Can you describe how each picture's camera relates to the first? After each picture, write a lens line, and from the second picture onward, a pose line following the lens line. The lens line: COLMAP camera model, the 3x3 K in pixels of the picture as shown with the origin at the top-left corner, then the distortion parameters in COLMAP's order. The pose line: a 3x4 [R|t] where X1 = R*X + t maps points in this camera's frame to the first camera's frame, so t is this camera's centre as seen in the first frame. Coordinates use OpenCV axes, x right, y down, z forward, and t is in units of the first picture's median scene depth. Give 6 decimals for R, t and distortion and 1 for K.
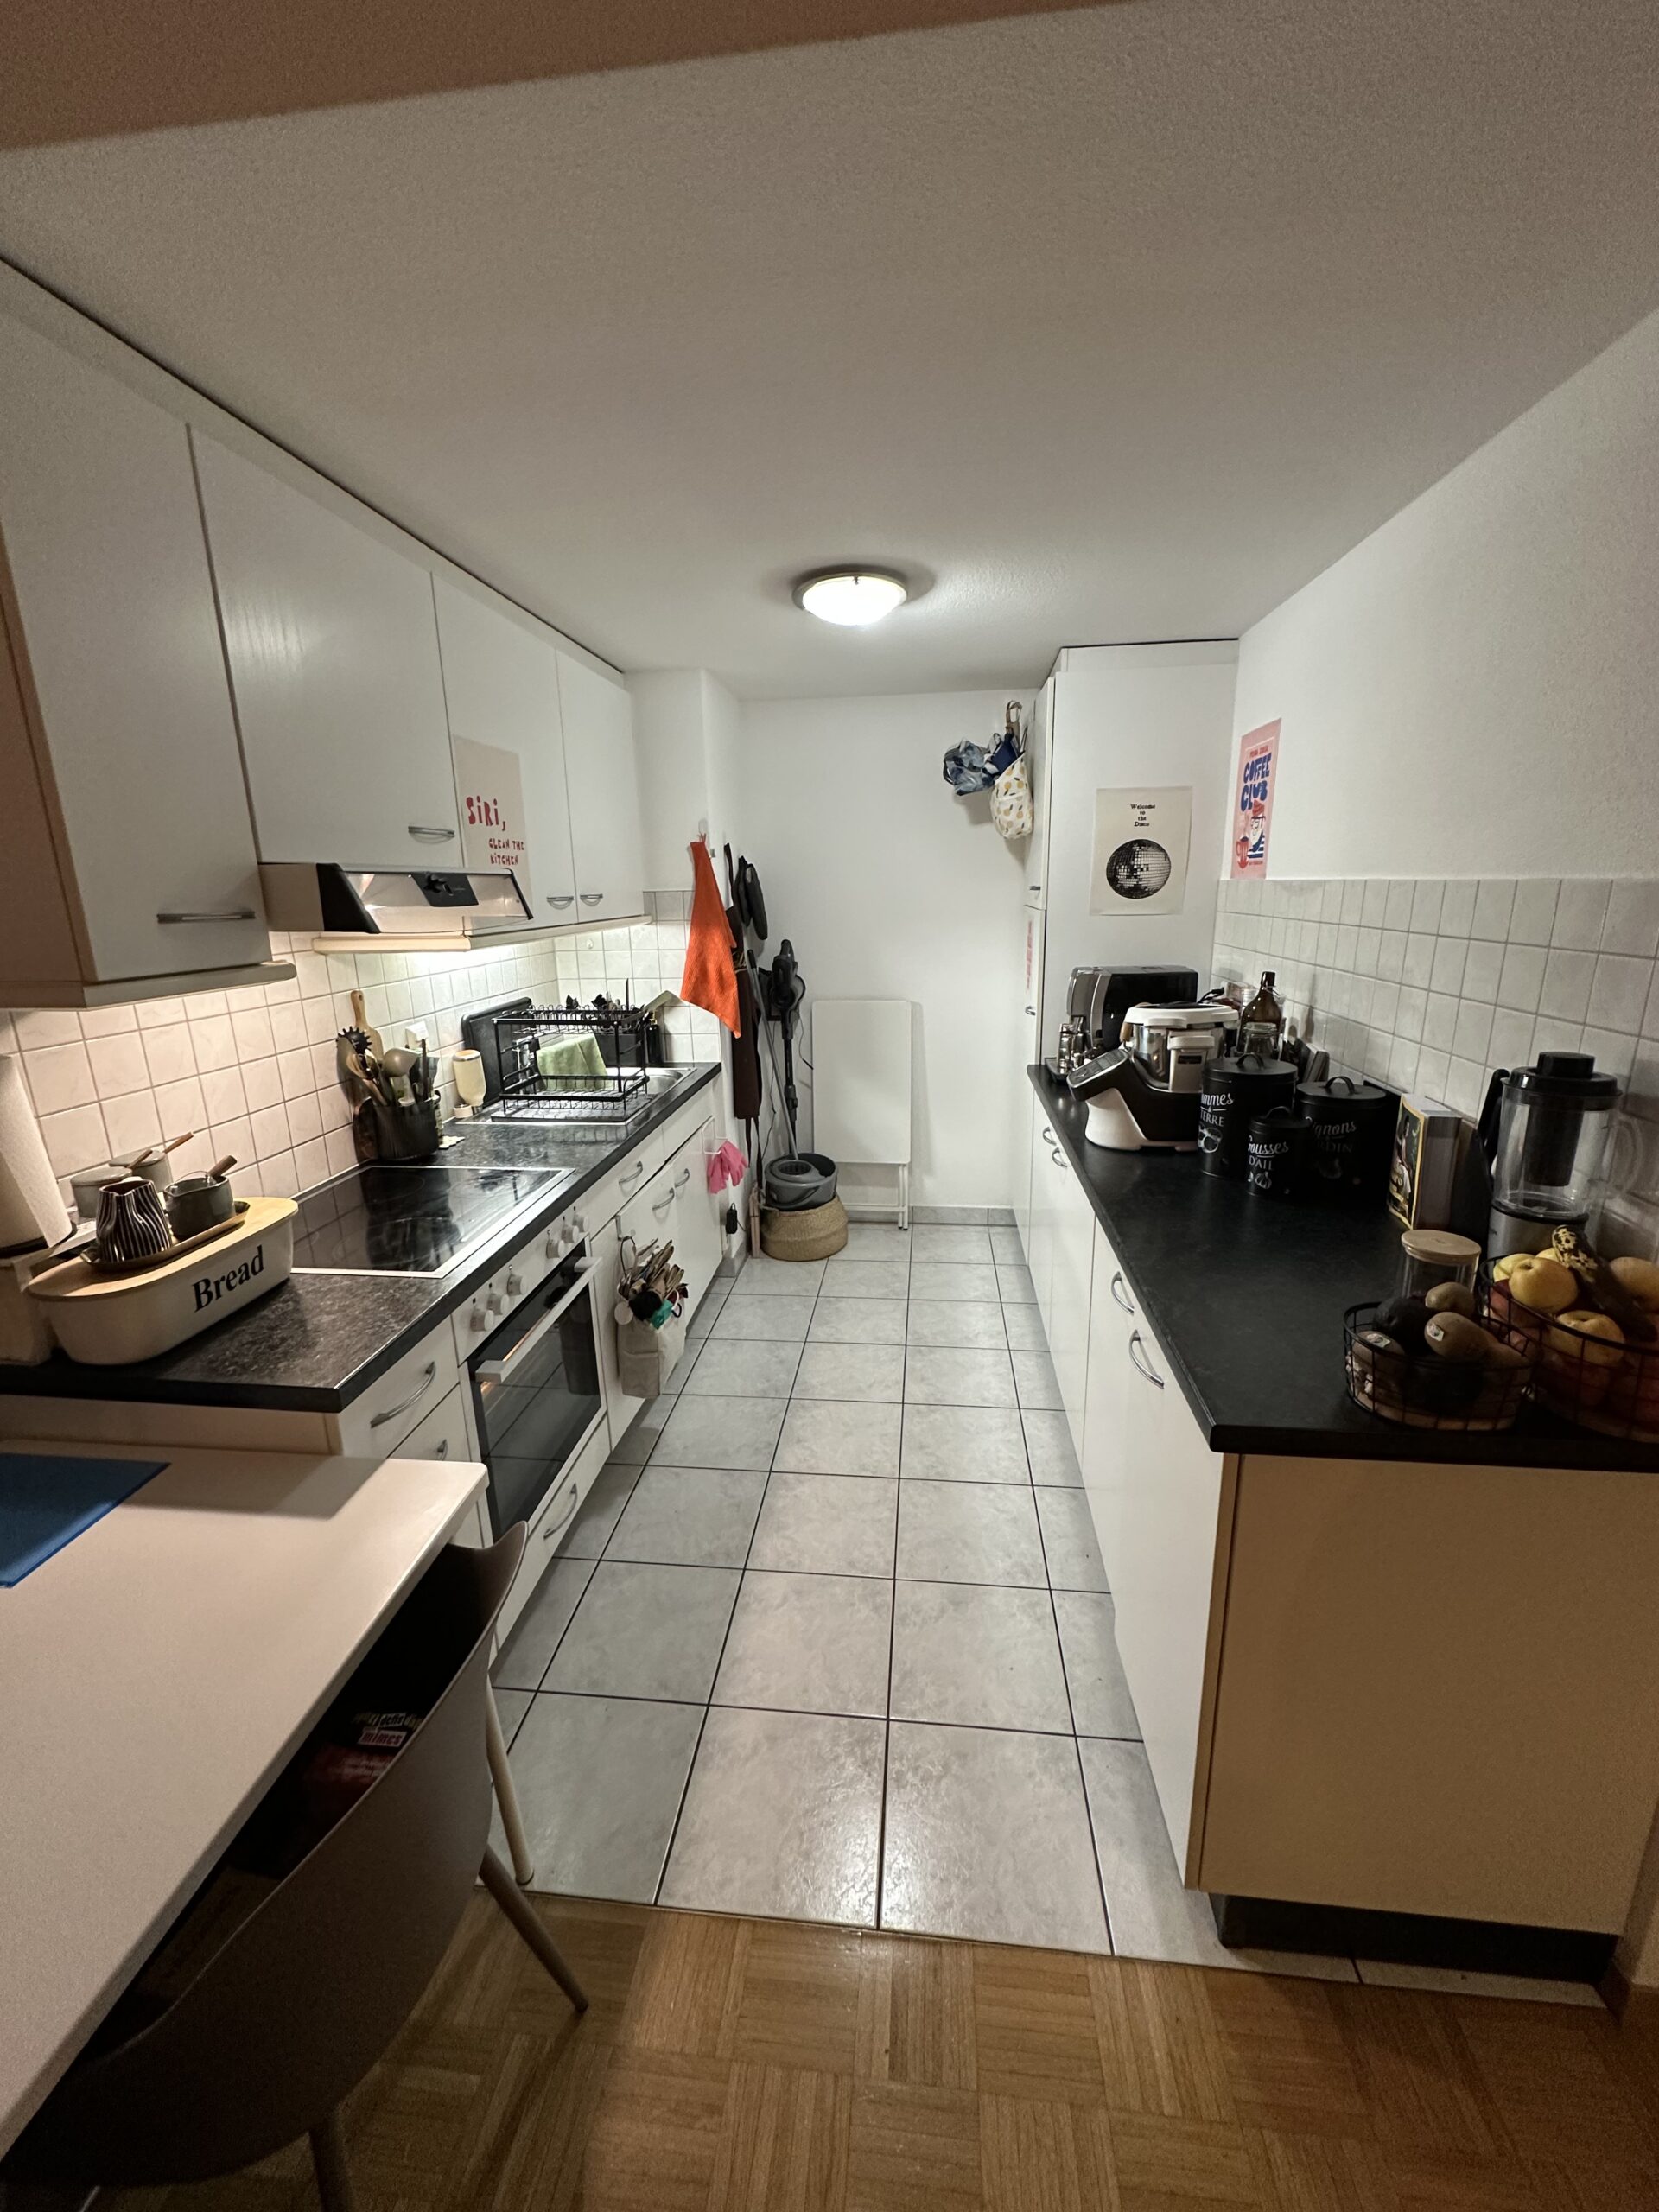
lens RADIAL K [[883.5, 0, 826.1], [0, 883.5, 1105.6], [0, 0, 1]] dist [0.001729, 0.000054]
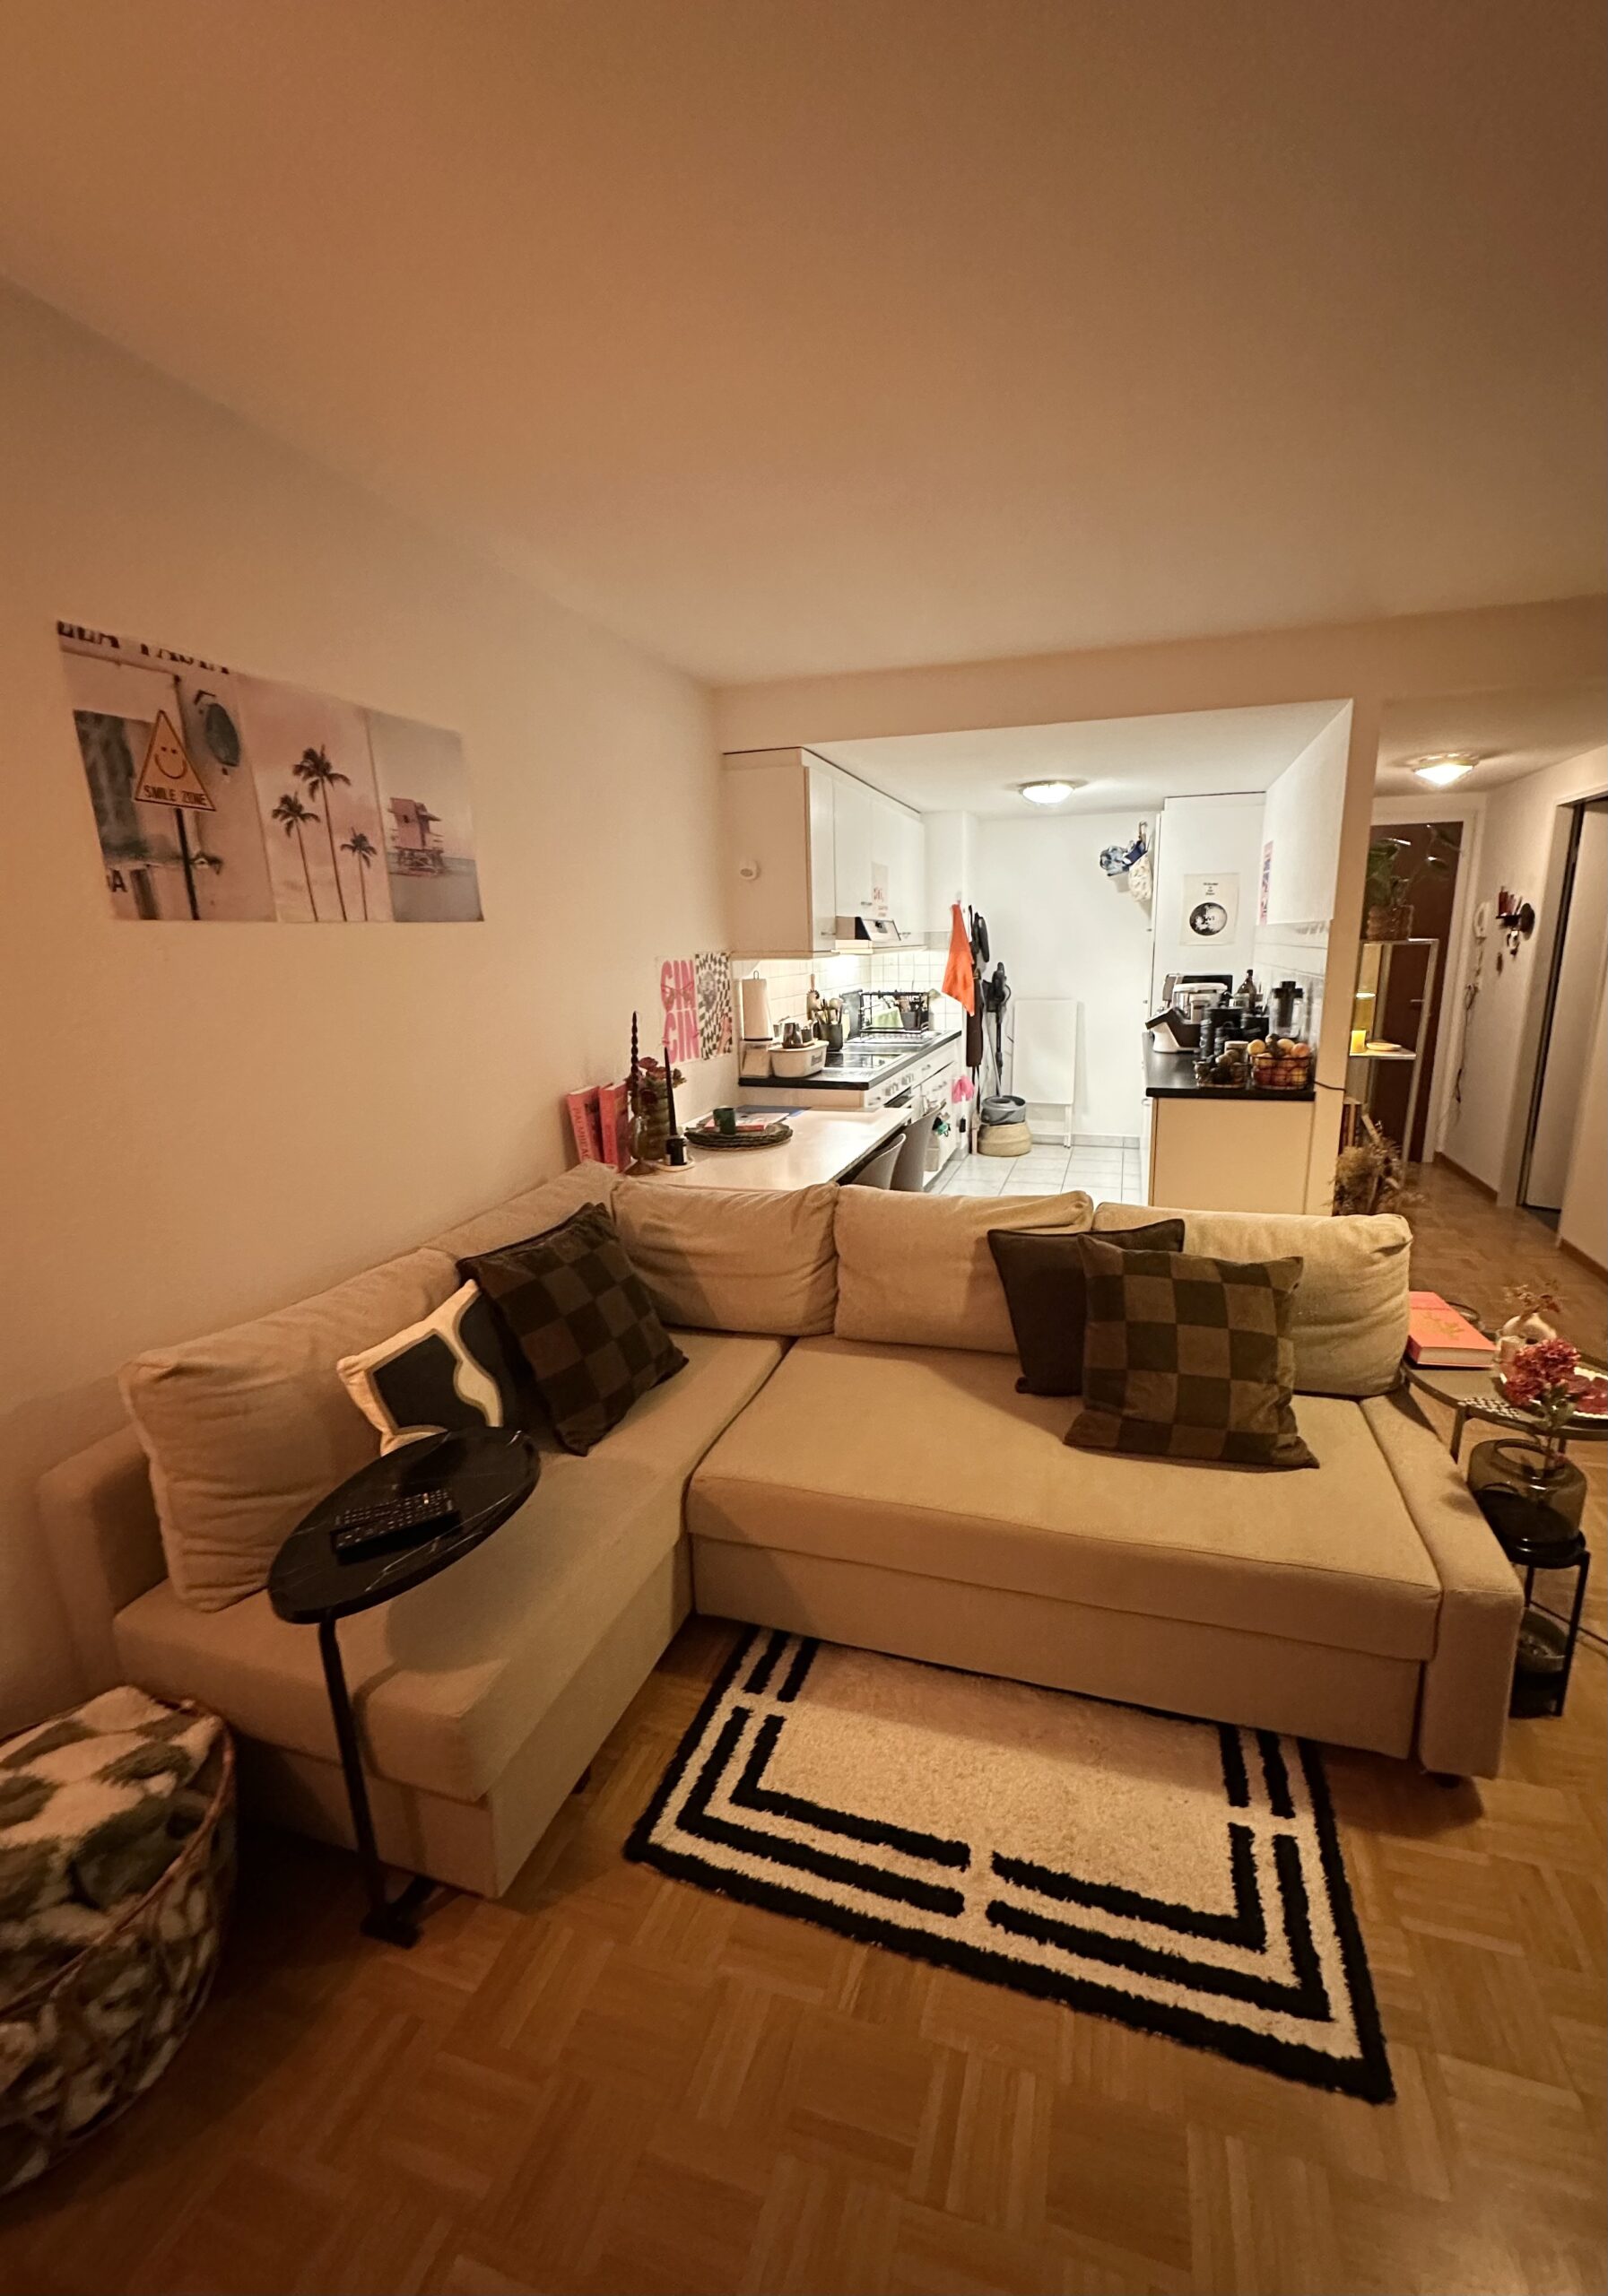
lens RADIAL K [[935.1, 0, 846.7], [0, 935.1, 1152.7], [0, 0, 1]] dist [-0.001826, -0.000032]
pose [[0.984282, 0.041647, -0.171622, -0.016240], [-0.045011, 0.998862, -0.015755, 0.235670], [0.170770, 0.023232, 0.985037, -0.860350]]
